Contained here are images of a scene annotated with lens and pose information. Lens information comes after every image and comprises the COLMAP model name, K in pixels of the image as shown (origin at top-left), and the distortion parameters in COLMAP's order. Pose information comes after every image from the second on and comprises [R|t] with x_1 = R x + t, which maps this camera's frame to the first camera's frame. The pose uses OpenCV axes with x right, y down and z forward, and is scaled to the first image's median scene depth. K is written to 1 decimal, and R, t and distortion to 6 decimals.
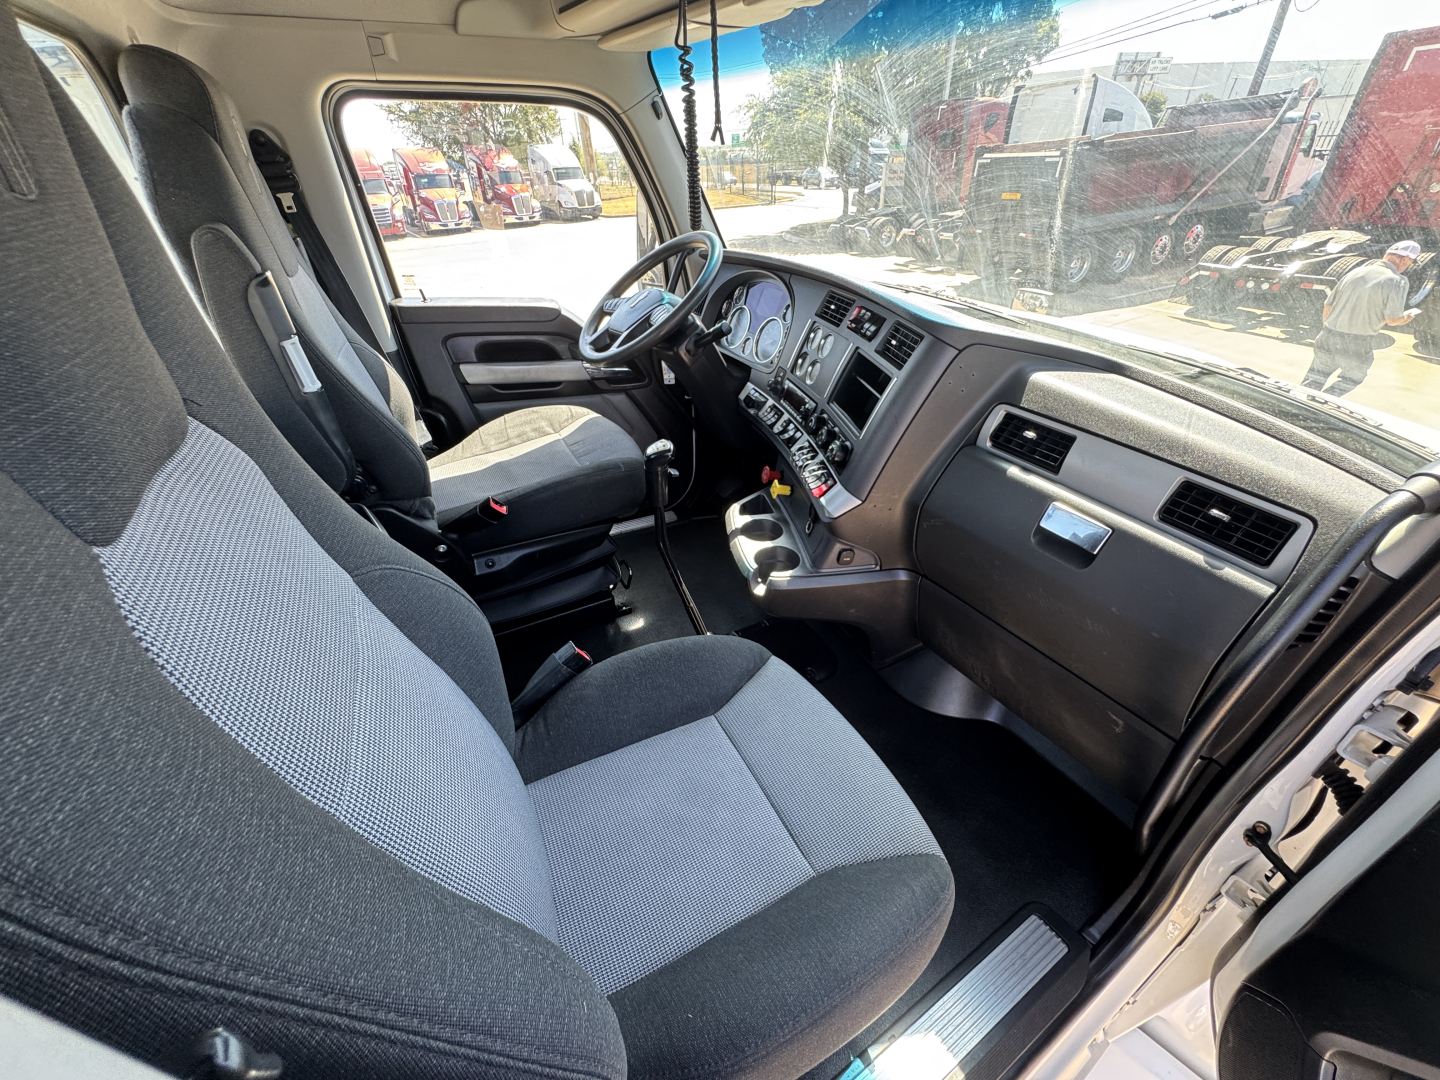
lens RADIAL K [[577.7, 0, 725.1], [0, 577.7, 531.3], [0, 0, 1]] dist [0.000513, 0.000103]
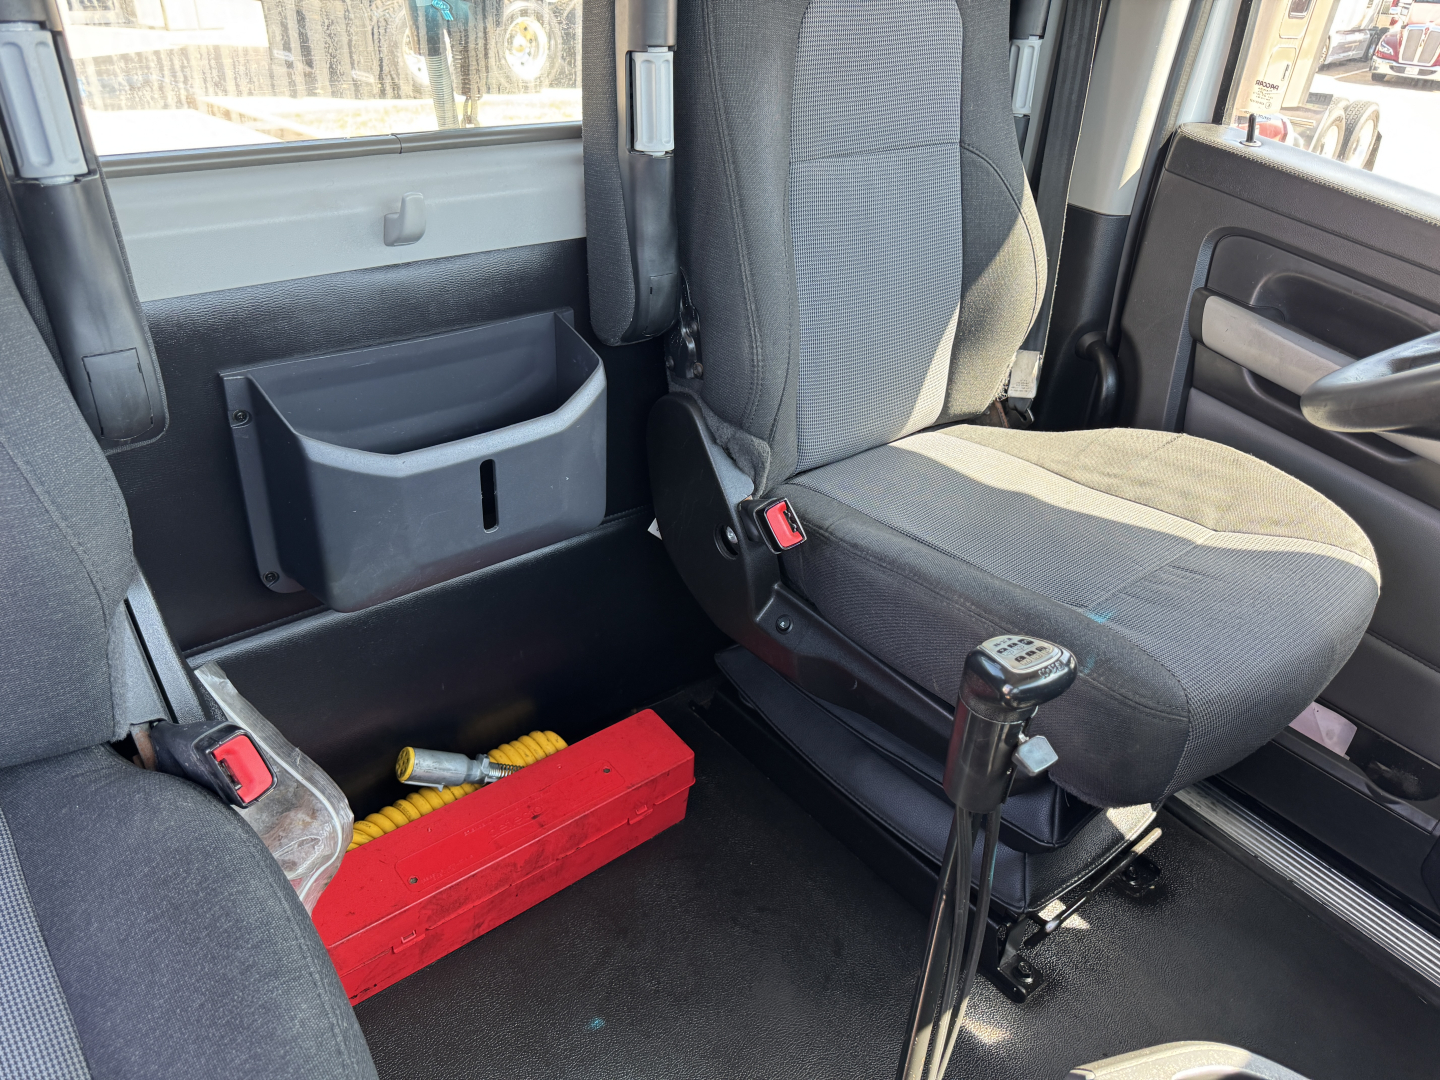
lens RADIAL K [[1043.5, 0, 731.1], [0, 1043.5, 541.7], [0, 0, 1]] dist [0.011350, -0.006344]
pose [[0.215192, 0.538013, -0.815006, 0.253501], [-0.583567, 0.740008, 0.334421, -0.266641], [0.783034, 0.403646, 0.473211, 0.557291]]
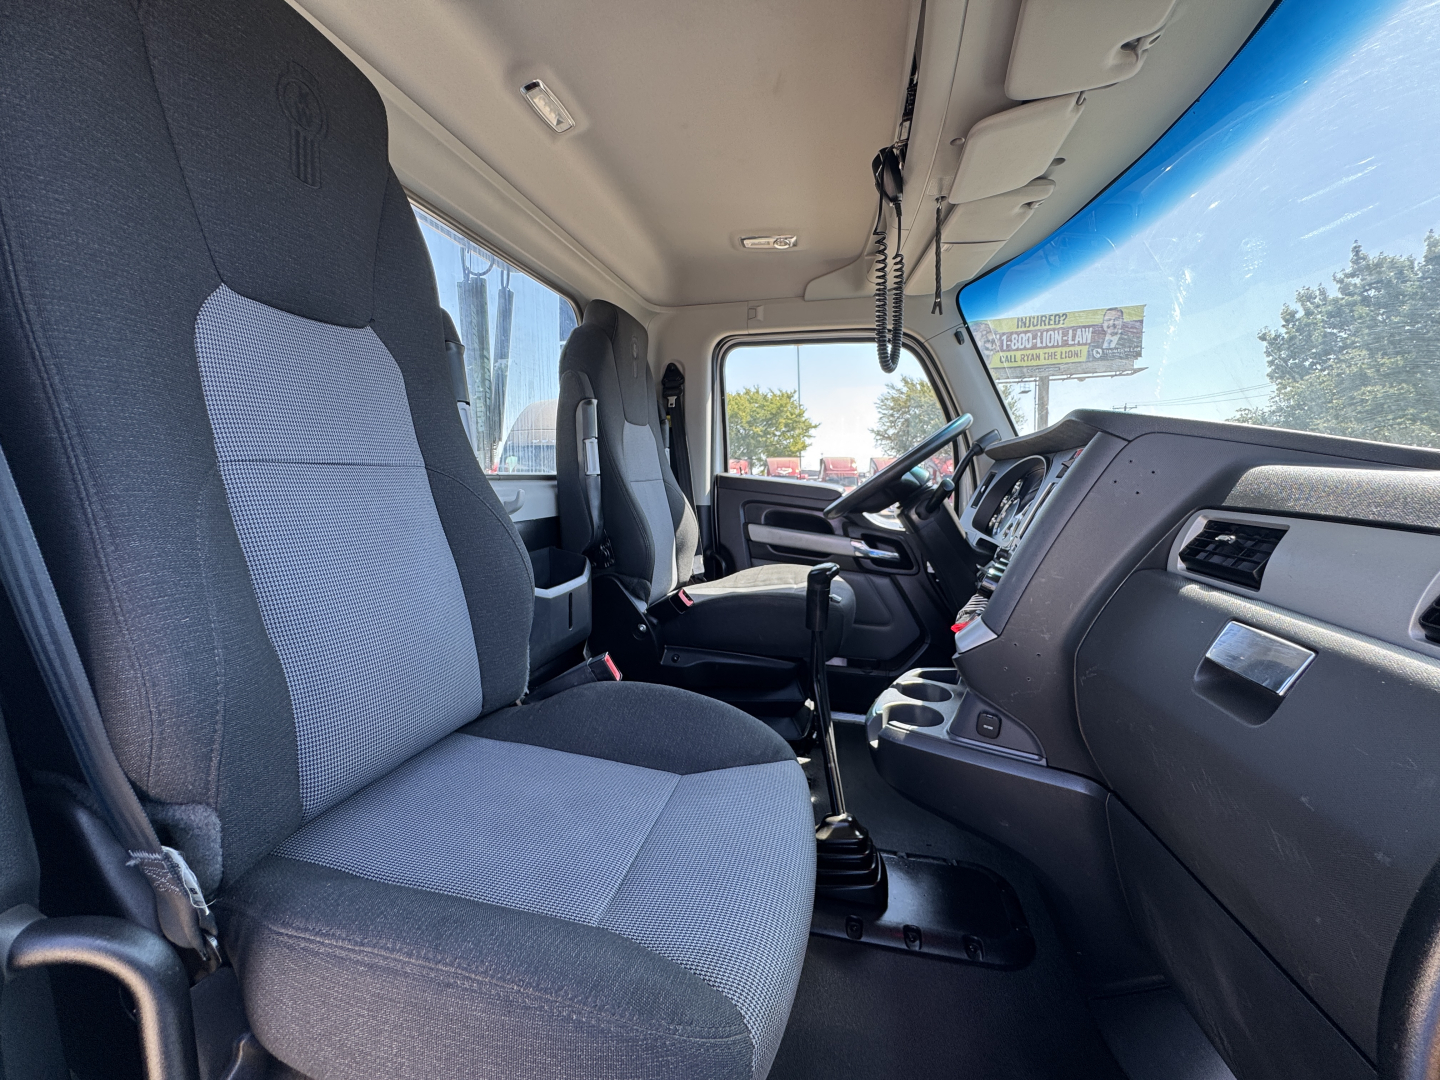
lens RADIAL K [[577.7, 0, 725.1], [0, 577.7, 531.3], [0, 0, 1]] dist [0.000513, 0.000103]
pose [[0.763373, 0.086621, -0.640124, 0.361657], [-0.364802, 0.875622, -0.316552, 0.164918], [0.533087, 0.475165, 0.700026, 0.174269]]
